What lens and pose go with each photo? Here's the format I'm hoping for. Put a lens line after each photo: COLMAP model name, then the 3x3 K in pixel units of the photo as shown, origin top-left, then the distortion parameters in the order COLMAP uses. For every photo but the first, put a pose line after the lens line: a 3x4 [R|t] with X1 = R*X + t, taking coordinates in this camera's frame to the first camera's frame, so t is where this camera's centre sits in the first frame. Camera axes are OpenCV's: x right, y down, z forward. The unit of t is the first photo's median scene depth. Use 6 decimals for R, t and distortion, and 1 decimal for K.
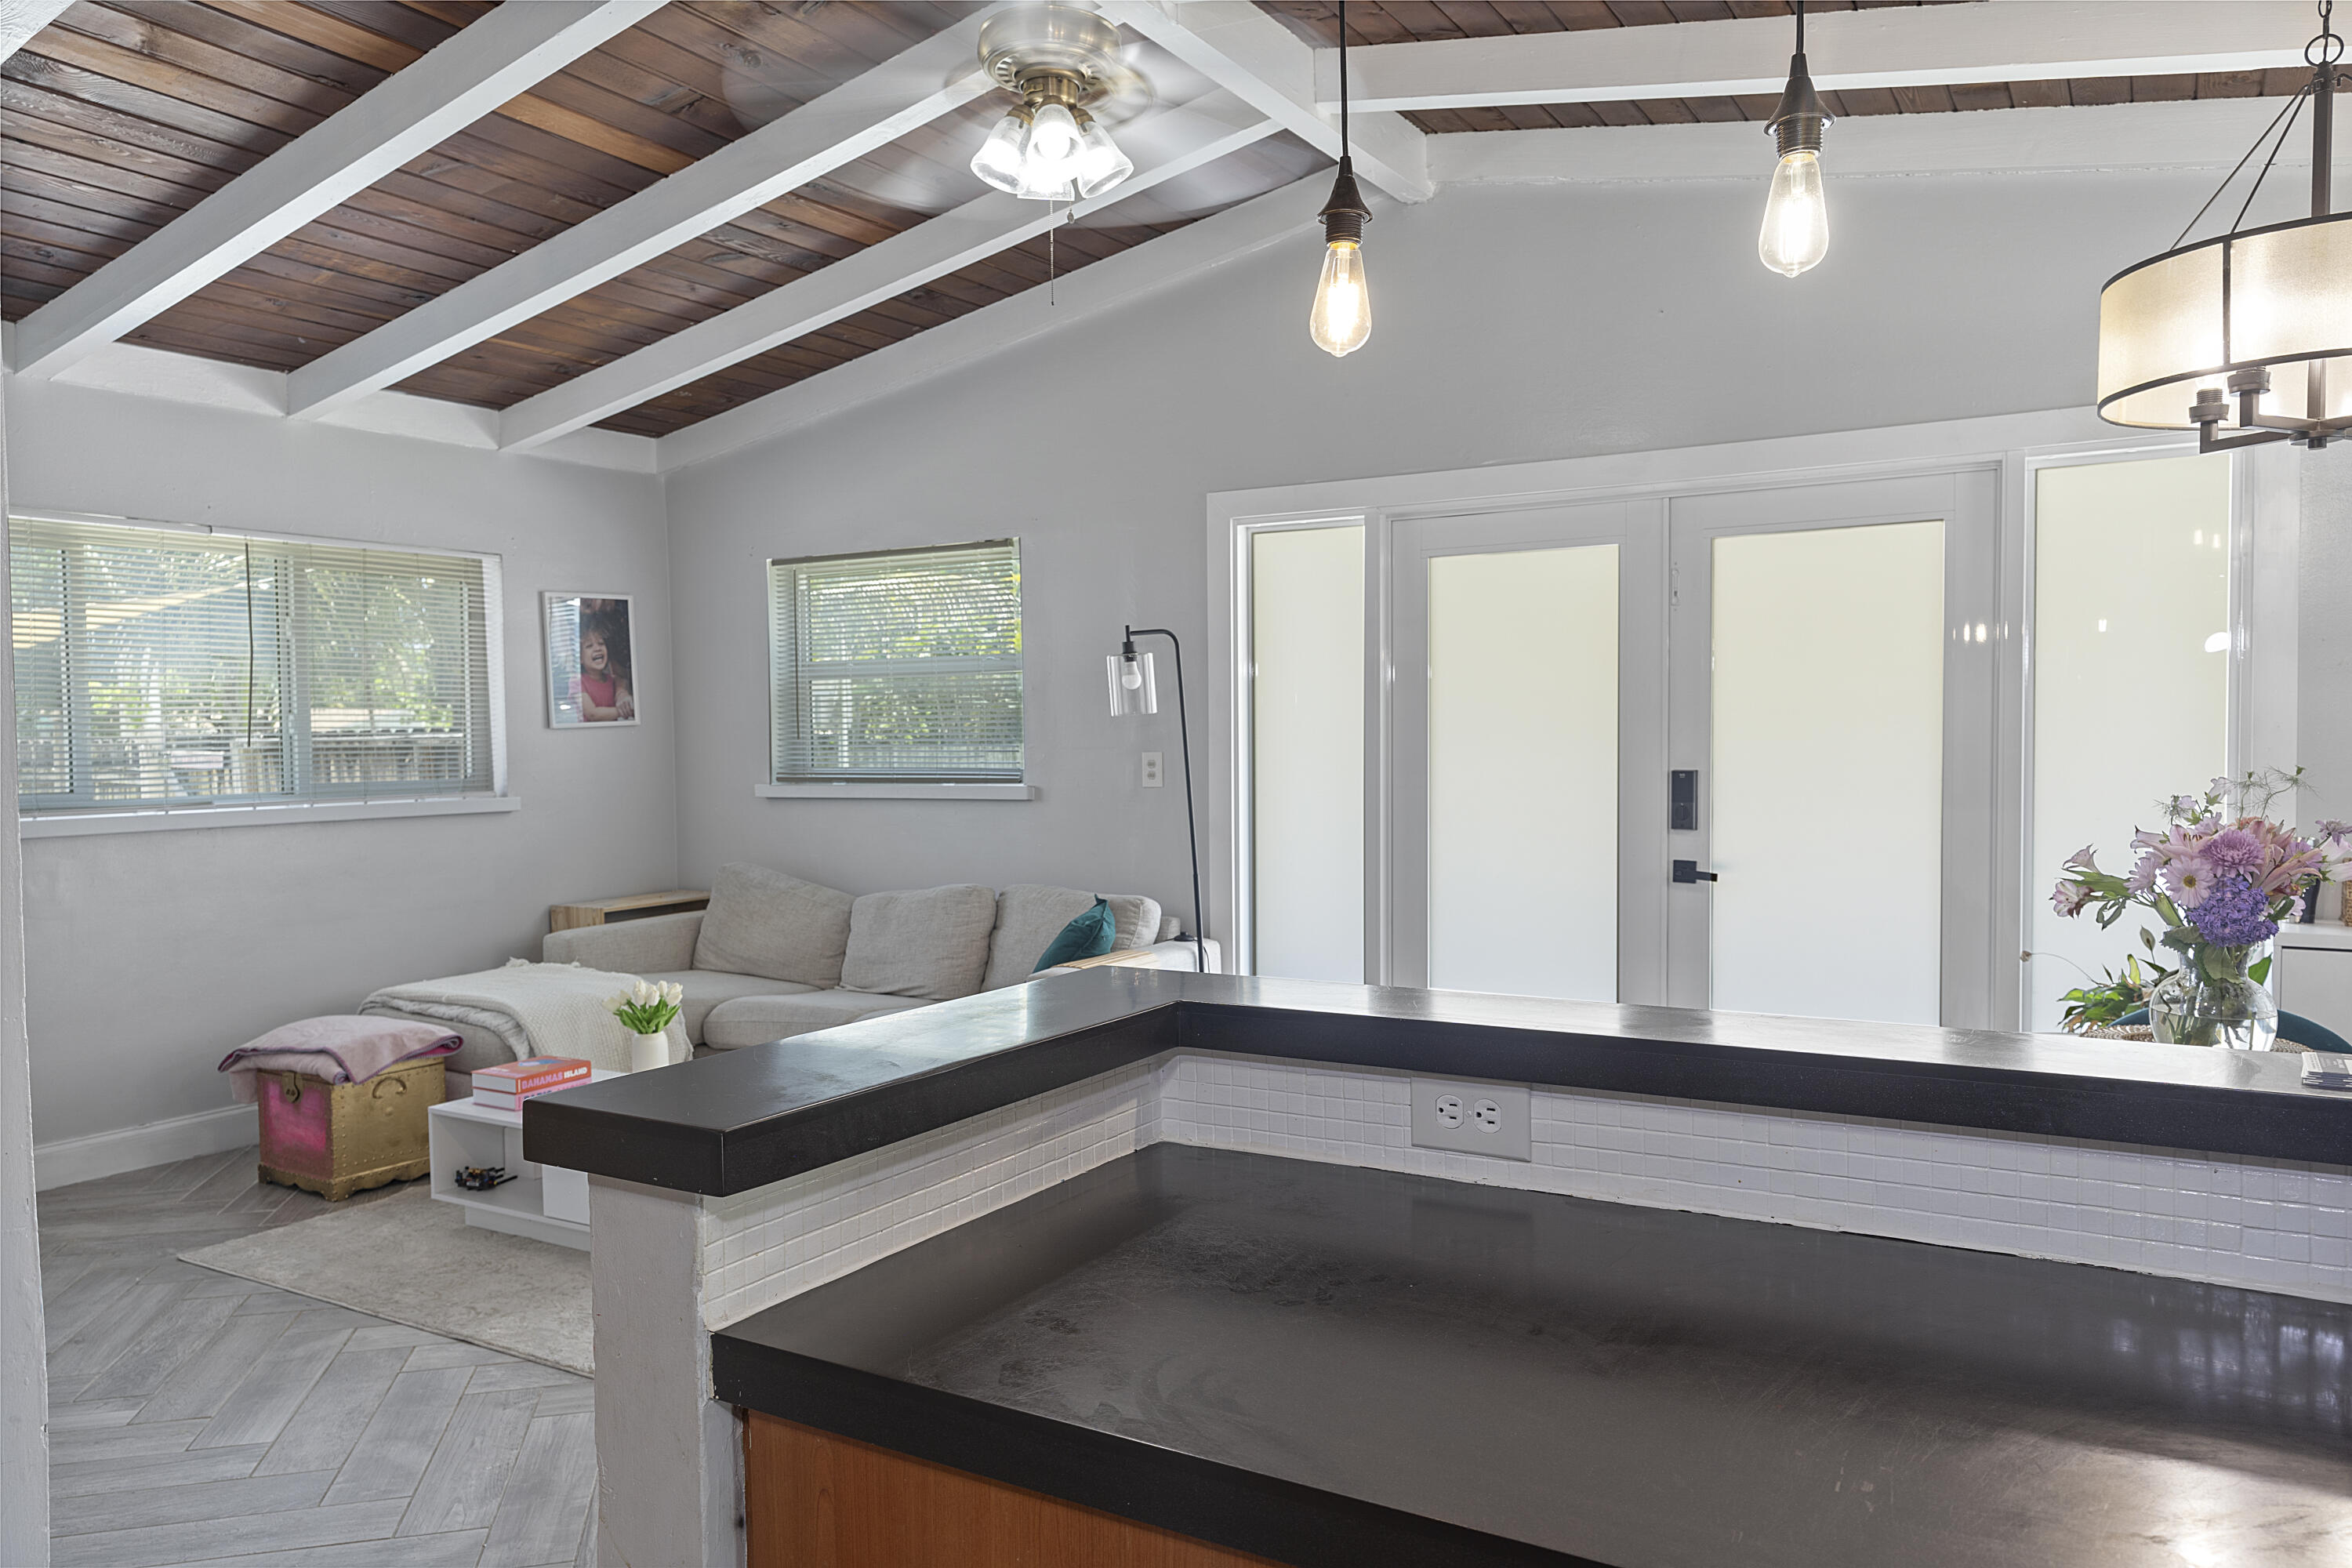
lens RADIAL K [[1668.3, 0, 1135.9], [0, 1668.3, 791.0], [0, 0, 1]] dist [0.000368, -0.002938]
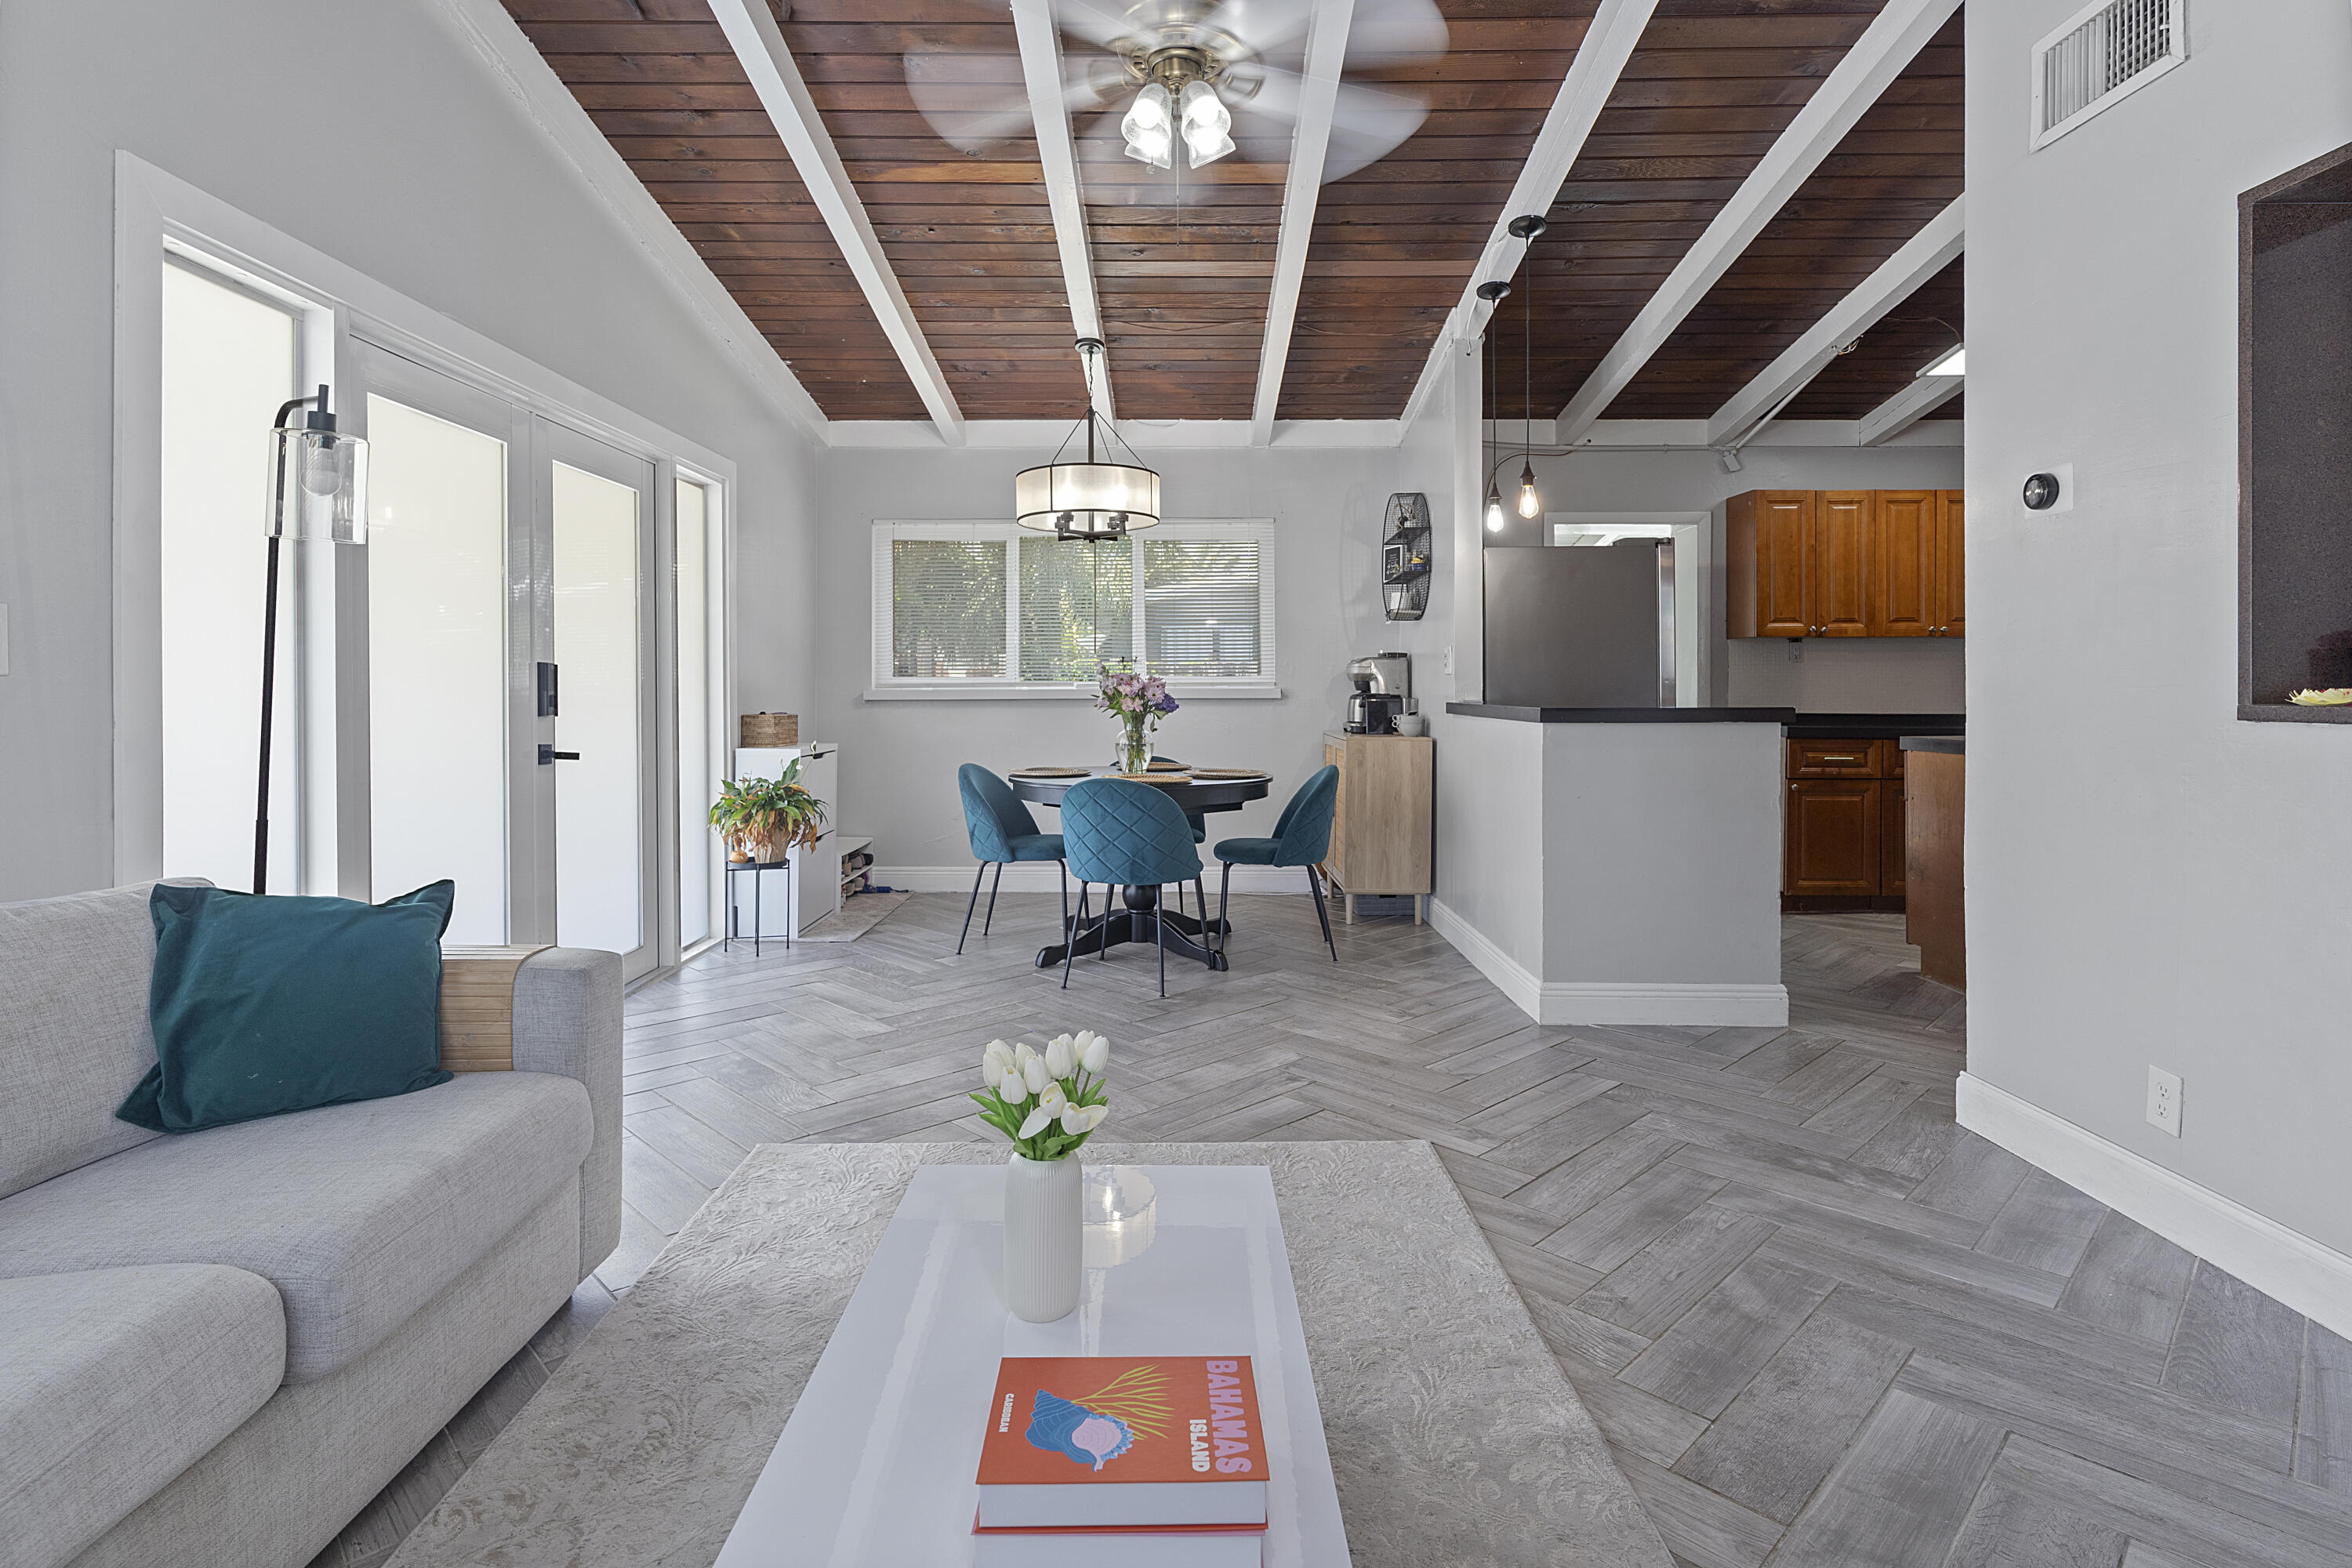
lens RADIAL K [[1152.8, 0, 1147.5], [0, 1152.8, 690.5], [0, 0, 1]] dist [-0.001897, 0.000377]
pose [[-0.527946, 0.010035, 0.849219, -0.479013], [0.035409, 0.999321, 0.010204, 0.011281], [-0.848540, 0.035457, -0.527943, 0.947283]]
